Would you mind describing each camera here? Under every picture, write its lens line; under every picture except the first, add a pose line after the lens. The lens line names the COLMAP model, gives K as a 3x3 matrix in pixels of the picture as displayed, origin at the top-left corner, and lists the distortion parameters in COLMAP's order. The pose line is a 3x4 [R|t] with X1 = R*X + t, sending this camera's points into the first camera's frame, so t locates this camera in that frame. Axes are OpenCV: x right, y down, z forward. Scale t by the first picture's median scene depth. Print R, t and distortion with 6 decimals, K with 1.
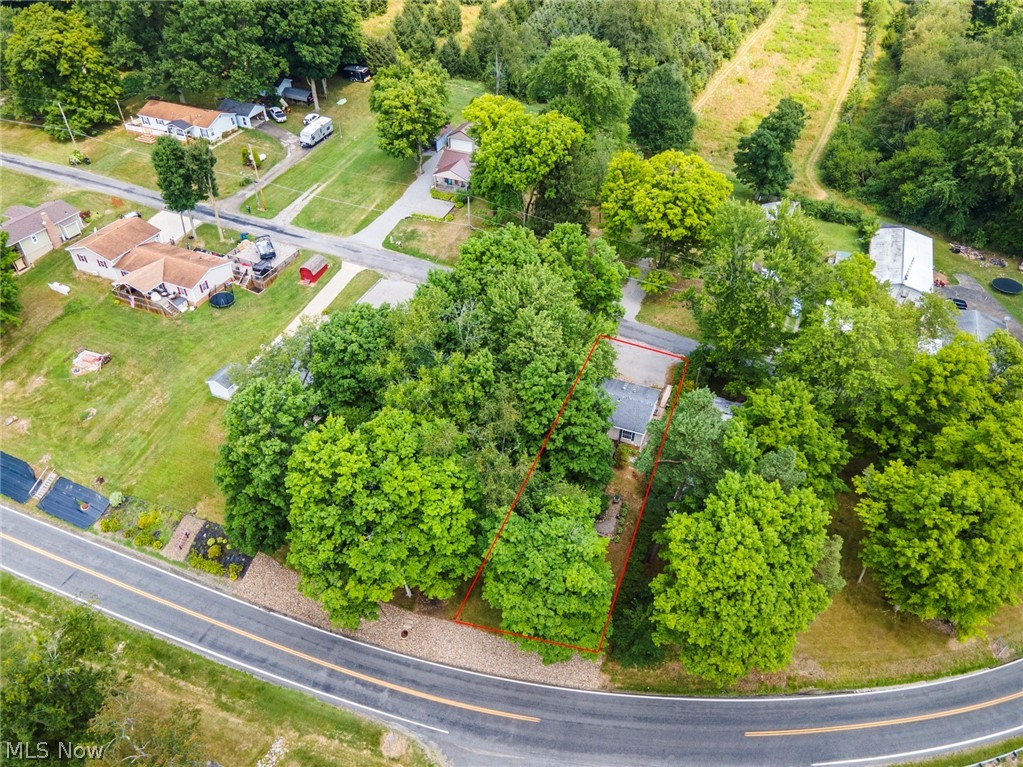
lens RADIAL K [[745.7, 0, 518.8], [0, 745.7, 386.9], [0, 0, 1]] dist [0.011580, 0.052578]
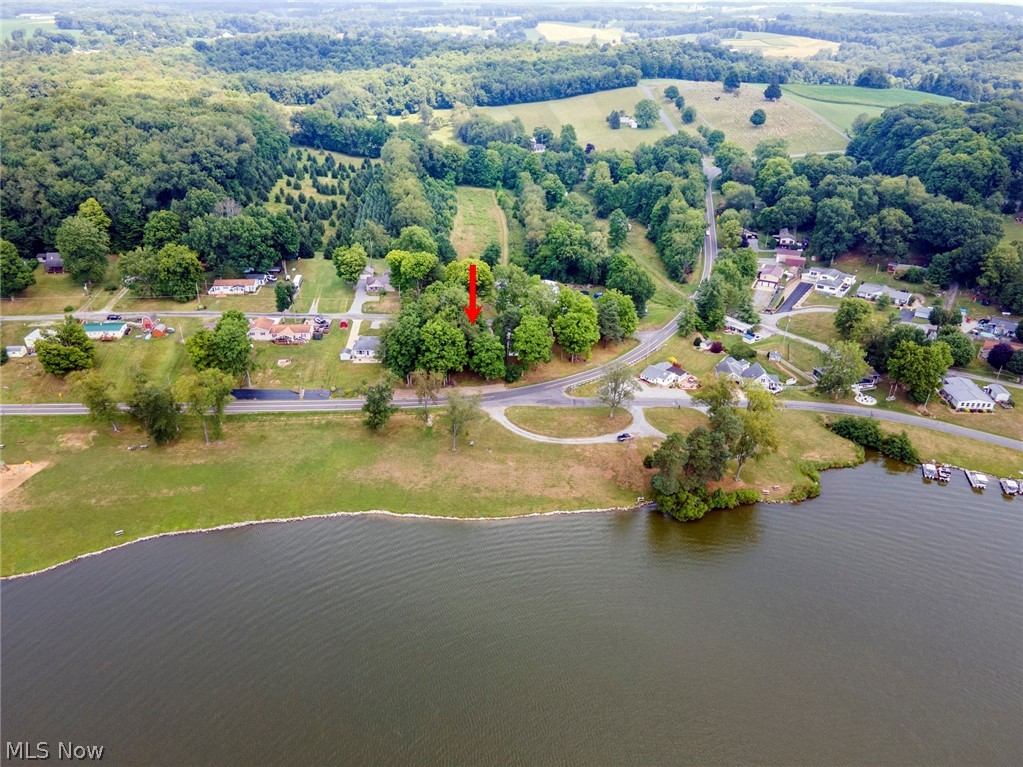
lens RADIAL K [[745.7, 0, 518.8], [0, 745.7, 386.9], [0, 0, 1]] dist [0.011580, 0.052578]
pose [[0.896704, -0.202675, 0.393503, -1.102482], [0.283306, 0.945854, -0.158426, 0.863638], [-0.340087, 0.253543, 0.905570, -2.010565]]
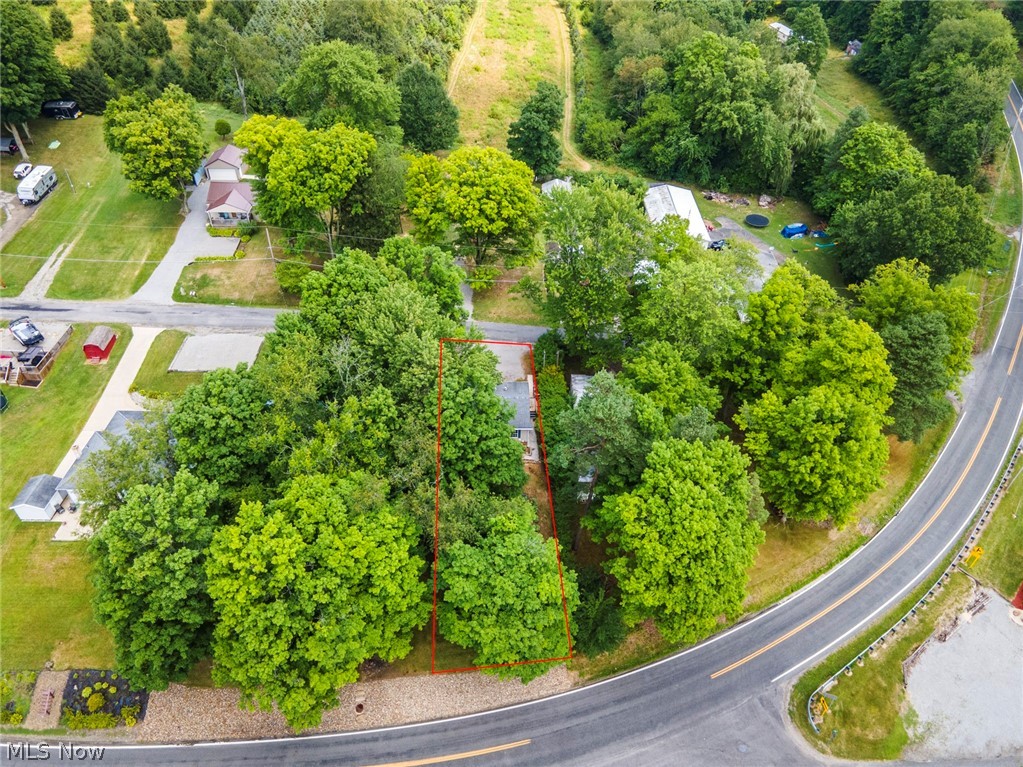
lens RADIAL K [[745.7, 0, 518.8], [0, 745.7, 386.9], [0, 0, 1]] dist [0.011580, 0.052578]
pose [[0.923133, -0.246009, 0.295473, -0.137639], [0.244379, 0.968724, 0.043052, -0.040449], [-0.296823, 0.032465, 0.954380, 0.048469]]
